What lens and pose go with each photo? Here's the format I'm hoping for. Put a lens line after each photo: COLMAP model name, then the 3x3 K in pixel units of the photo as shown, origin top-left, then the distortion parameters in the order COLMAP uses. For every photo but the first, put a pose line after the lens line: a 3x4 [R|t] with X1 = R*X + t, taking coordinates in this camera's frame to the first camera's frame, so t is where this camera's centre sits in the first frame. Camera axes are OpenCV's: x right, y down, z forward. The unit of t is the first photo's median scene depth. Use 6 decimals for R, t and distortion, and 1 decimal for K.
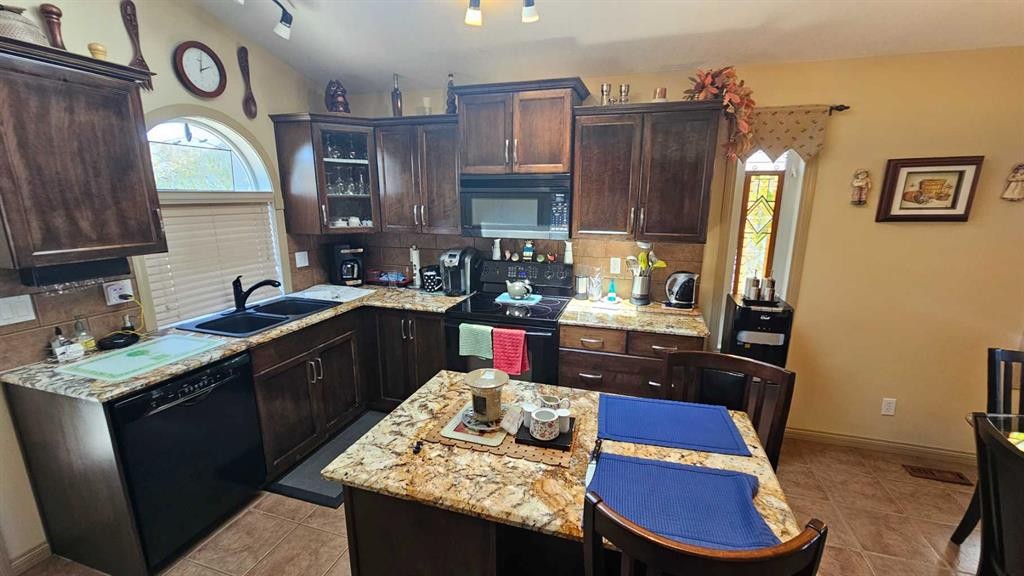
lens RADIAL K [[419.8, 0, 514.6], [0, 419.8, 294.7], [0, 0, 1]] dist [0.000941, 0.000960]
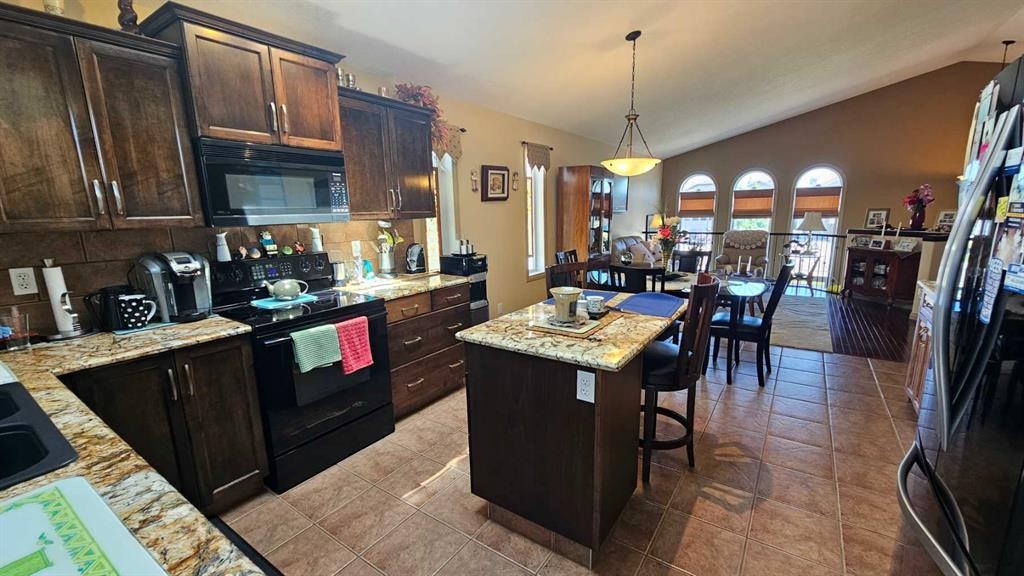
lens RADIAL K [[419.8, 0, 518.7], [0, 419.8, 291.4], [0, 0, 1]] dist [0.000941, 0.000960]
pose [[0.293441, -0.196784, 0.935504, -0.740432], [0.236877, 0.963034, 0.128274, -0.006378], [-0.926165, 0.183958, 0.329208, 0.367706]]
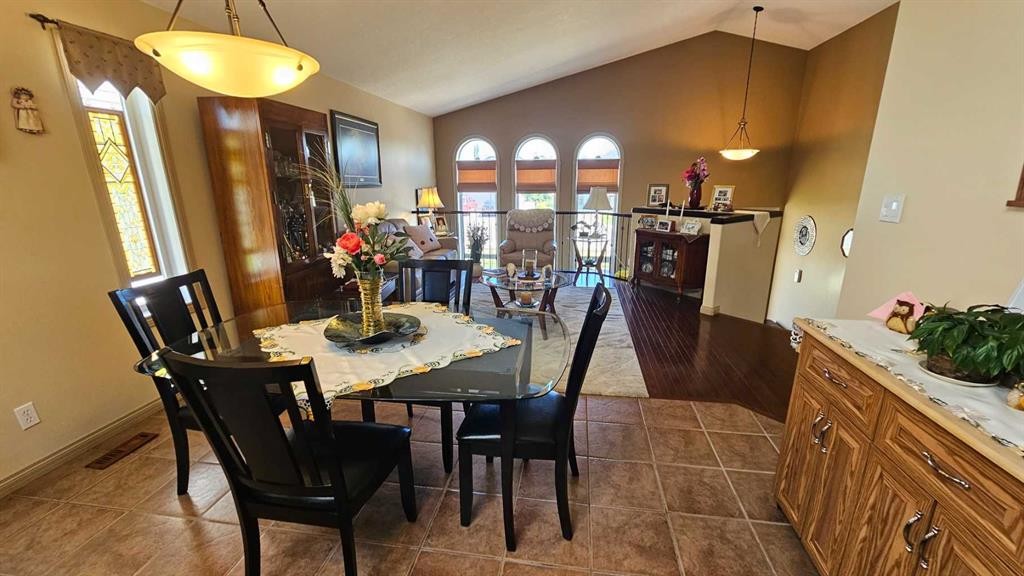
lens RADIAL K [[419.8, 0, 515.4], [0, 419.8, 290.8], [0, 0, 1]] dist [0.000941, 0.000960]
pose [[-0.148173, -0.263567, 0.953193, -0.569402], [0.228089, 0.928740, 0.292262, 0.003704], [-0.962299, 0.260718, -0.077497, 0.330970]]
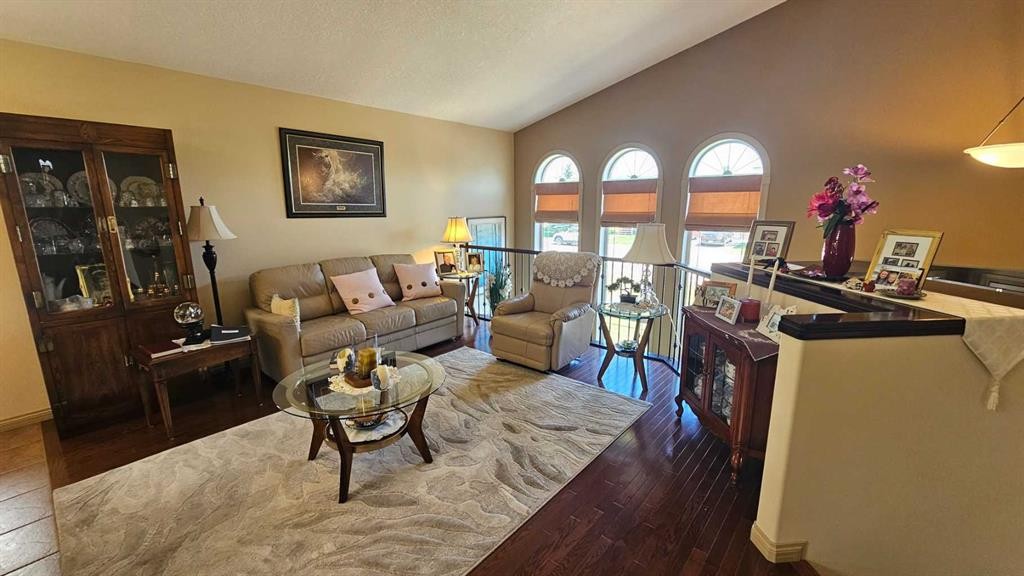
lens RADIAL K [[419.8, 0, 513.1], [0, 419.8, 290.4], [0, 0, 1]] dist [0.000941, 0.000960]
pose [[0.396883, -0.197390, 0.896393, -0.408194], [0.214203, 0.969555, 0.118661, 0.041786], [-0.892525, 0.144915, 0.427082, 0.159856]]
